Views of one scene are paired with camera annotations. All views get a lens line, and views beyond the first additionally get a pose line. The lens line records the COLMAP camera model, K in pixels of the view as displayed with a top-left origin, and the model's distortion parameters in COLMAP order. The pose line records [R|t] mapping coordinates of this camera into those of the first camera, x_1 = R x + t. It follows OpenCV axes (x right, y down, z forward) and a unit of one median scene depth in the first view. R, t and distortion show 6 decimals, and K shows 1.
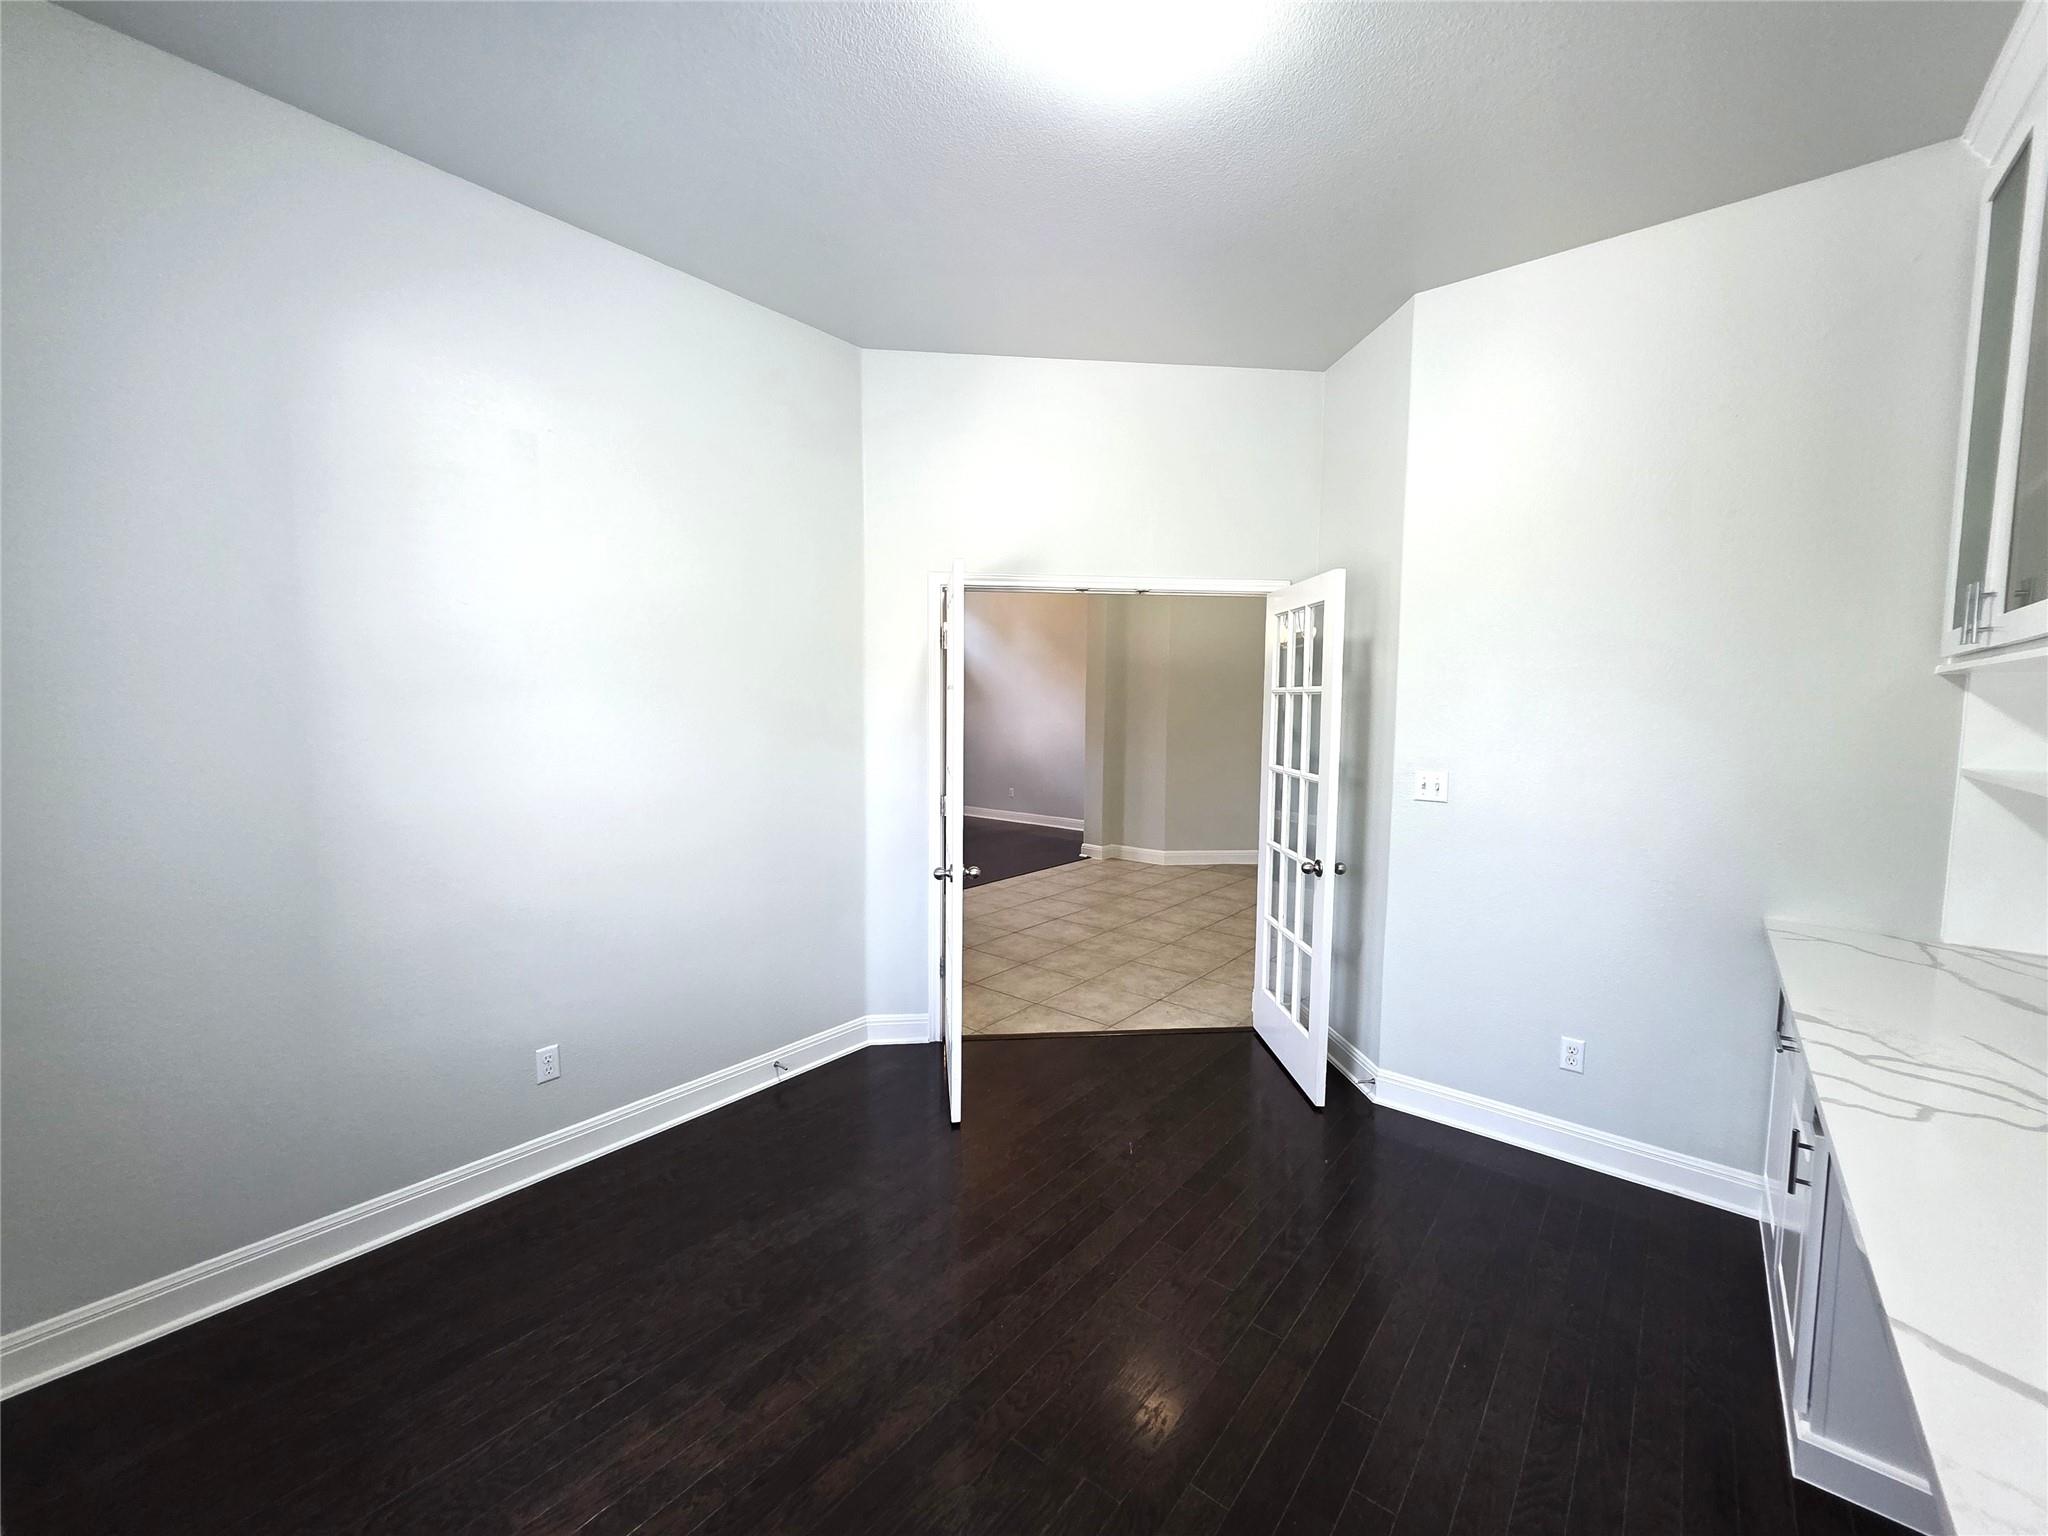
lens RADIAL K [[815.9, 0, 1025.0], [0, 815.9, 769.6], [0, 0, 1]] dist [-0.000615, 0.000720]
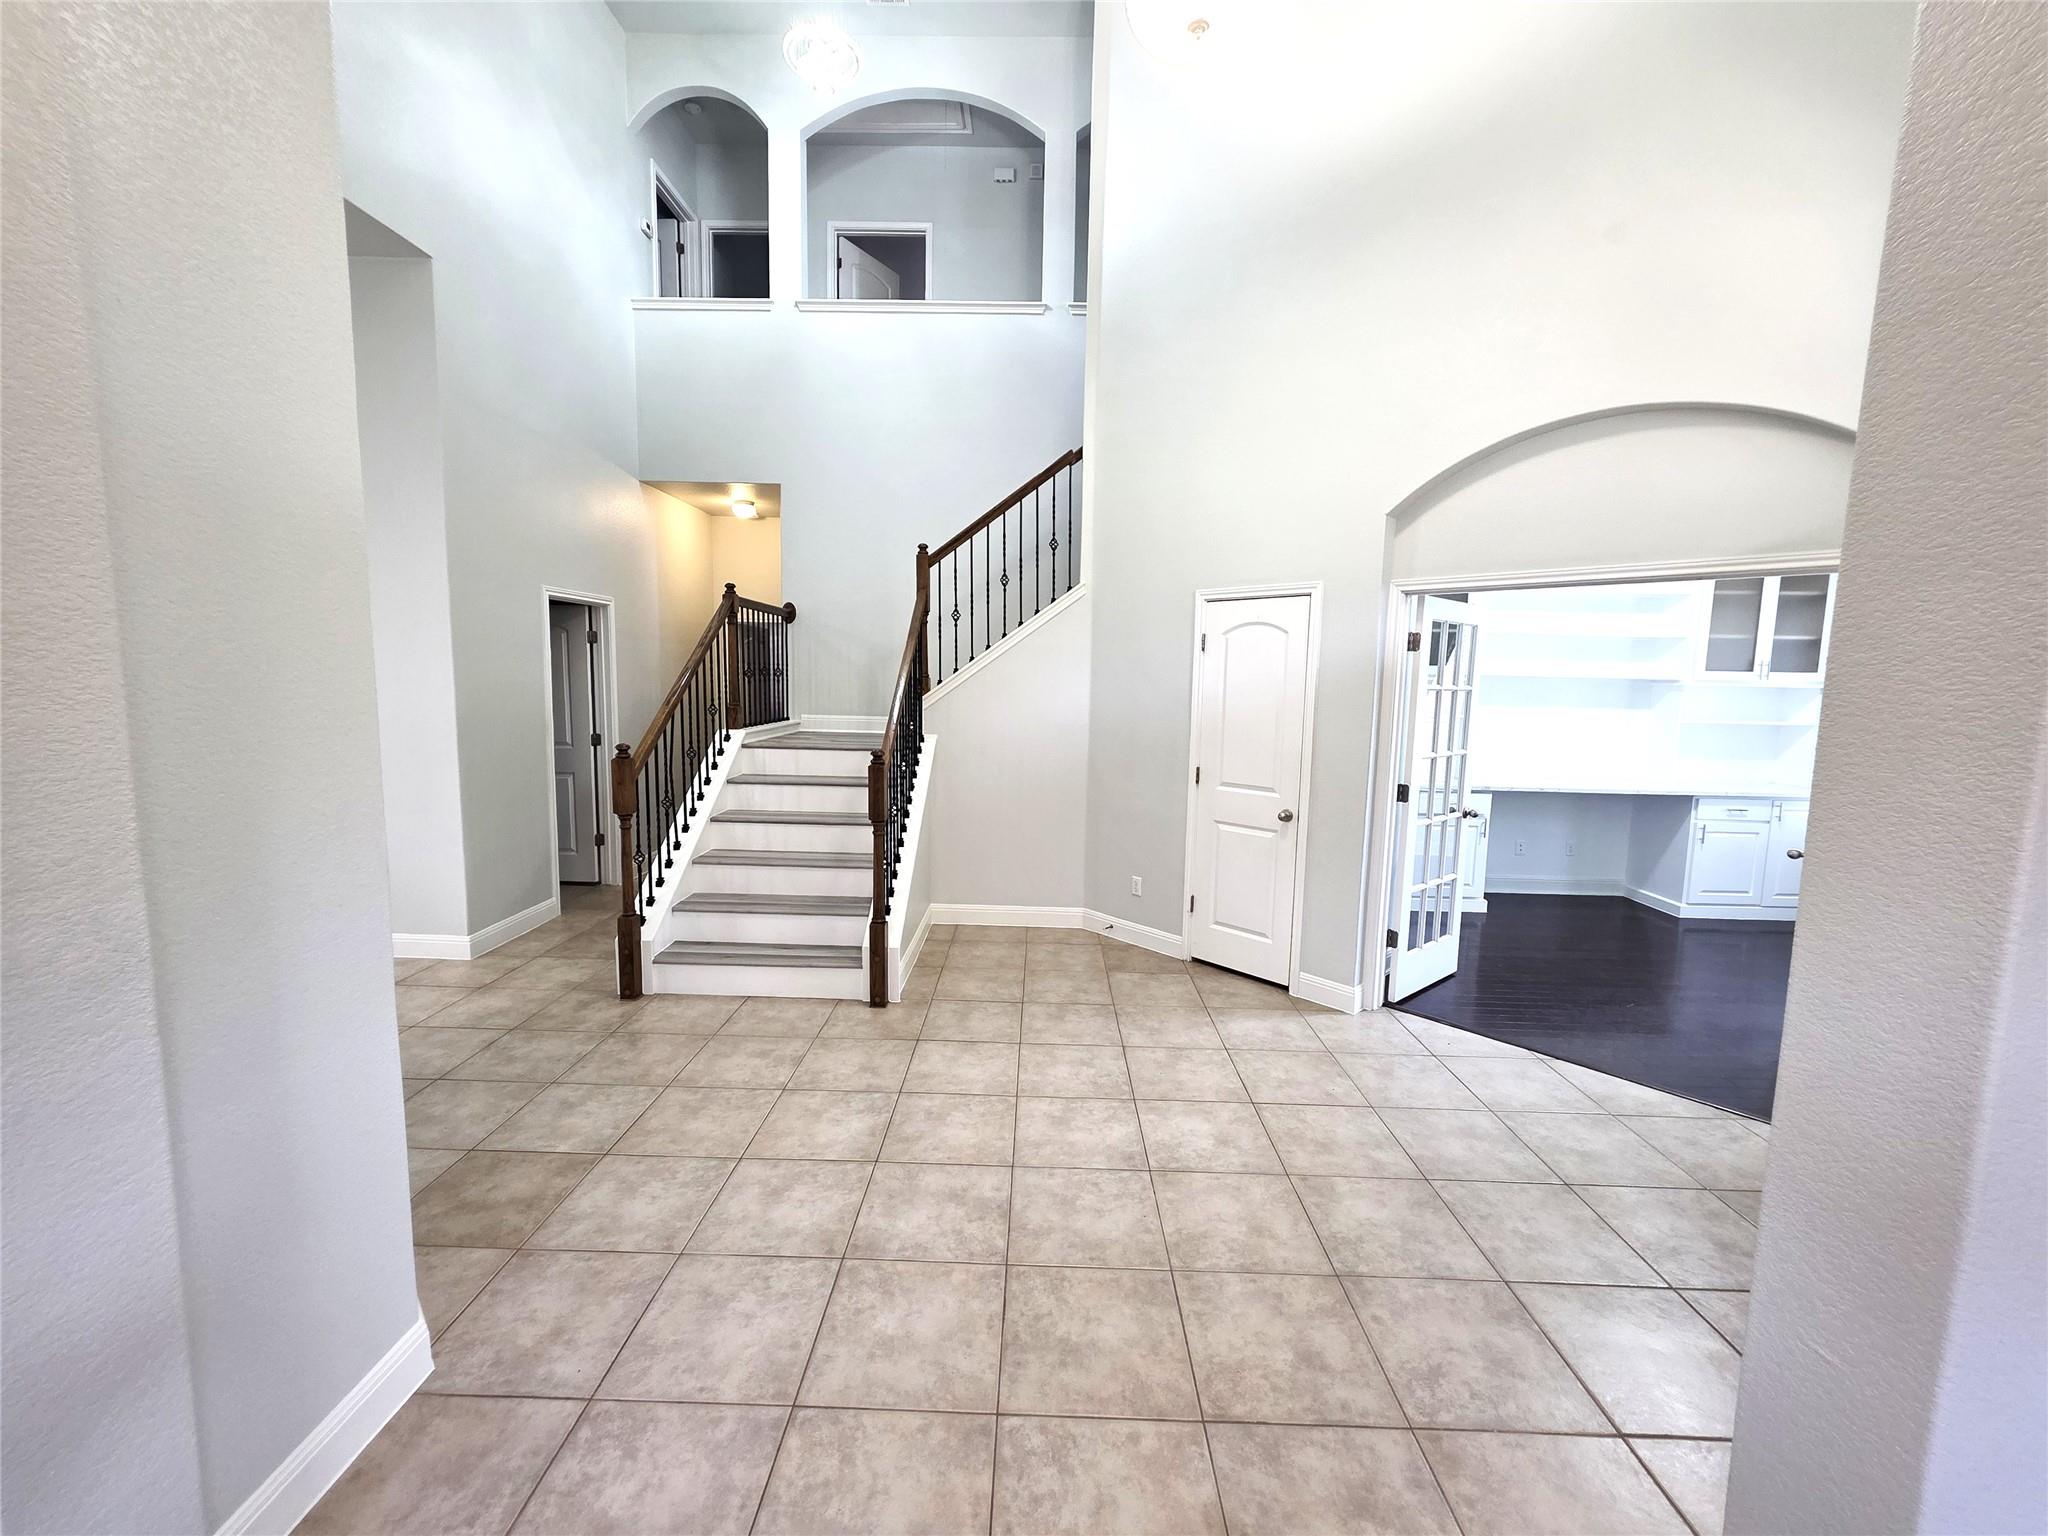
lens RADIAL K [[815.9, 0, 1026.5], [0, 815.9, 760.1], [0, 0, 1]] dist [-0.000615, 0.000720]
pose [[-0.618952, -0.109025, 0.777825, -0.222525], [0.032635, 0.985894, 0.164158, -0.193185], [-0.784750, 0.126990, -0.606663, 2.046718]]
